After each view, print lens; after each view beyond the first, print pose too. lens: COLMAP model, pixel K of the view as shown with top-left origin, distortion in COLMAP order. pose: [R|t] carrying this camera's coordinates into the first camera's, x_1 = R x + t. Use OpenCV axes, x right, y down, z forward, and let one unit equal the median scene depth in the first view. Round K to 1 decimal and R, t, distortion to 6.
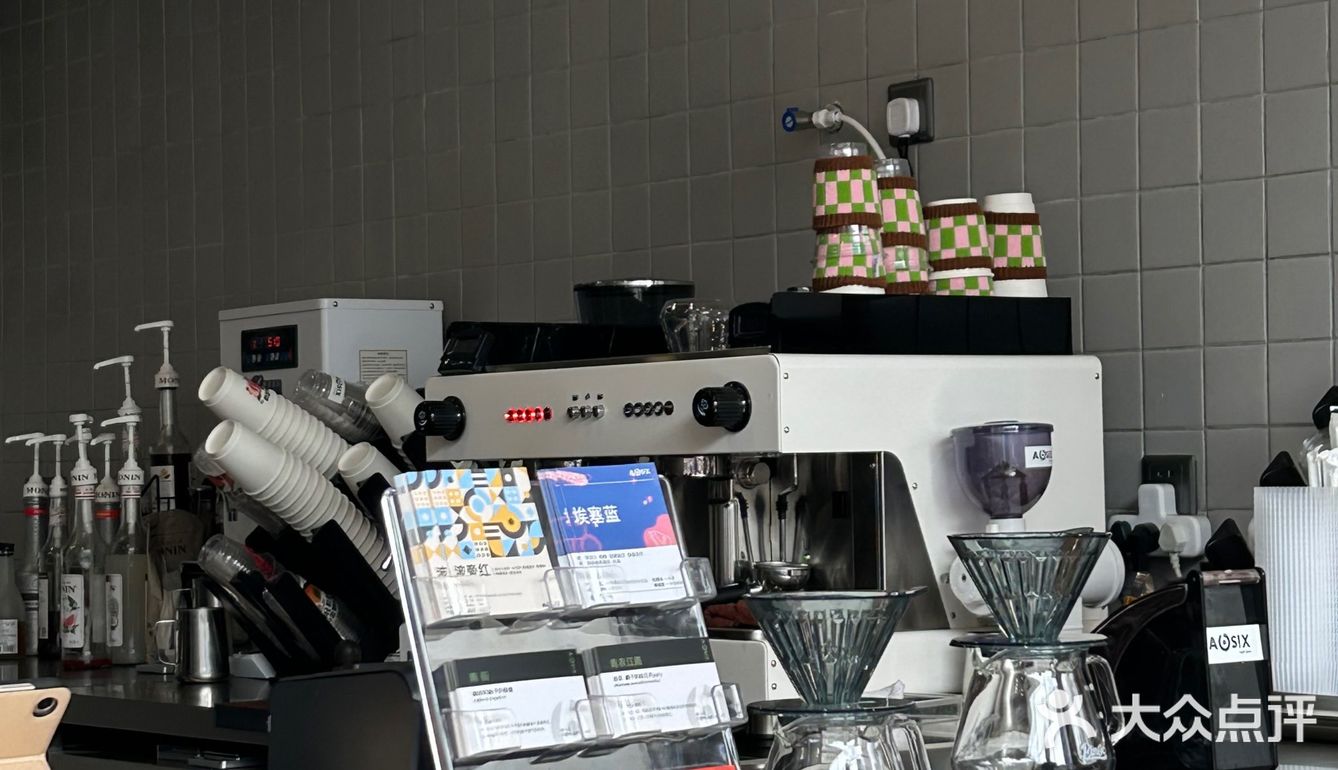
lens RADIAL K [[2790.4, 0, 665.8], [0, 2790.4, 383.4], [0, 0, 1]] dist [0.255861, 0.000000]
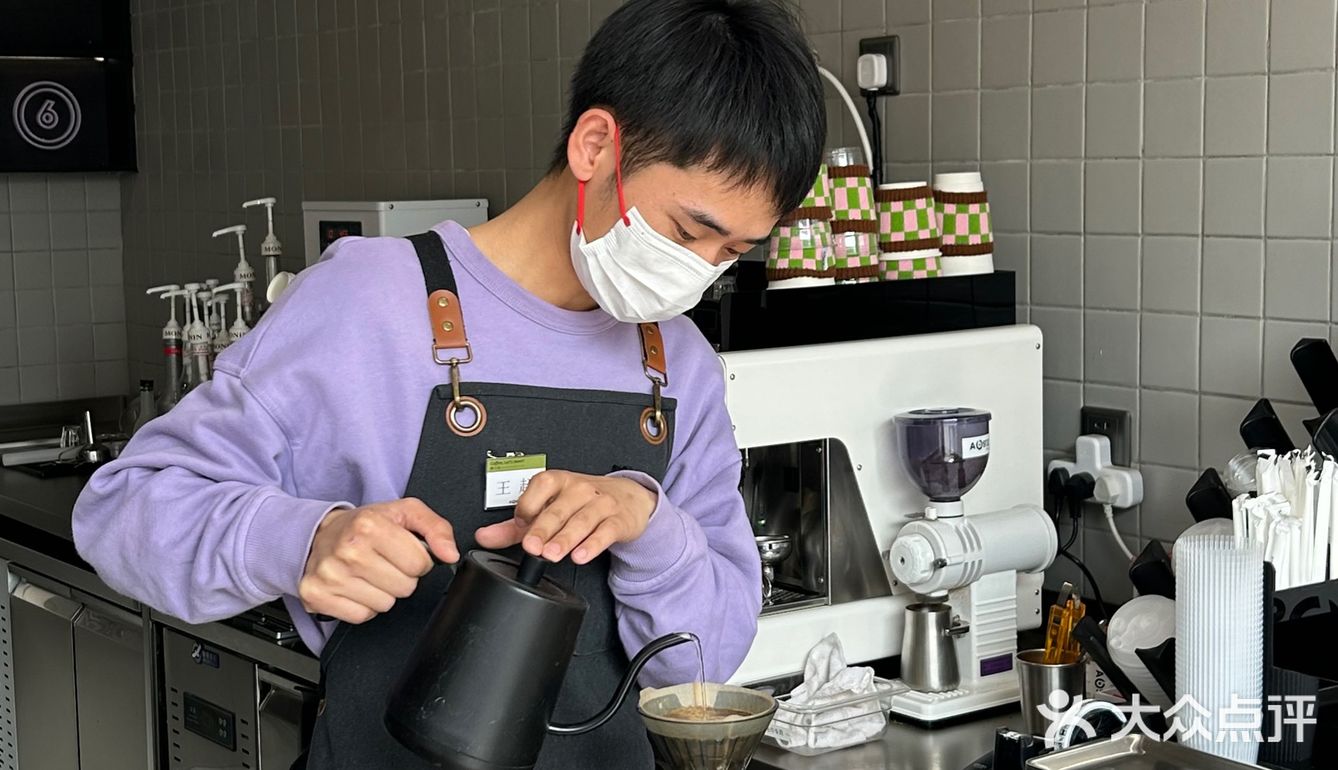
lens RADIAL K [[2066.6, 0, 673.9], [0, 2066.6, 387.9], [0, 0, 1]] dist [0.188935, 0.000000]
pose [[0.999173, 0.002754, -0.040579, 0.047228], [0.002290, 0.992314, 0.123726, -0.084652], [0.040607, -0.123716, 0.991486, 0.208518]]
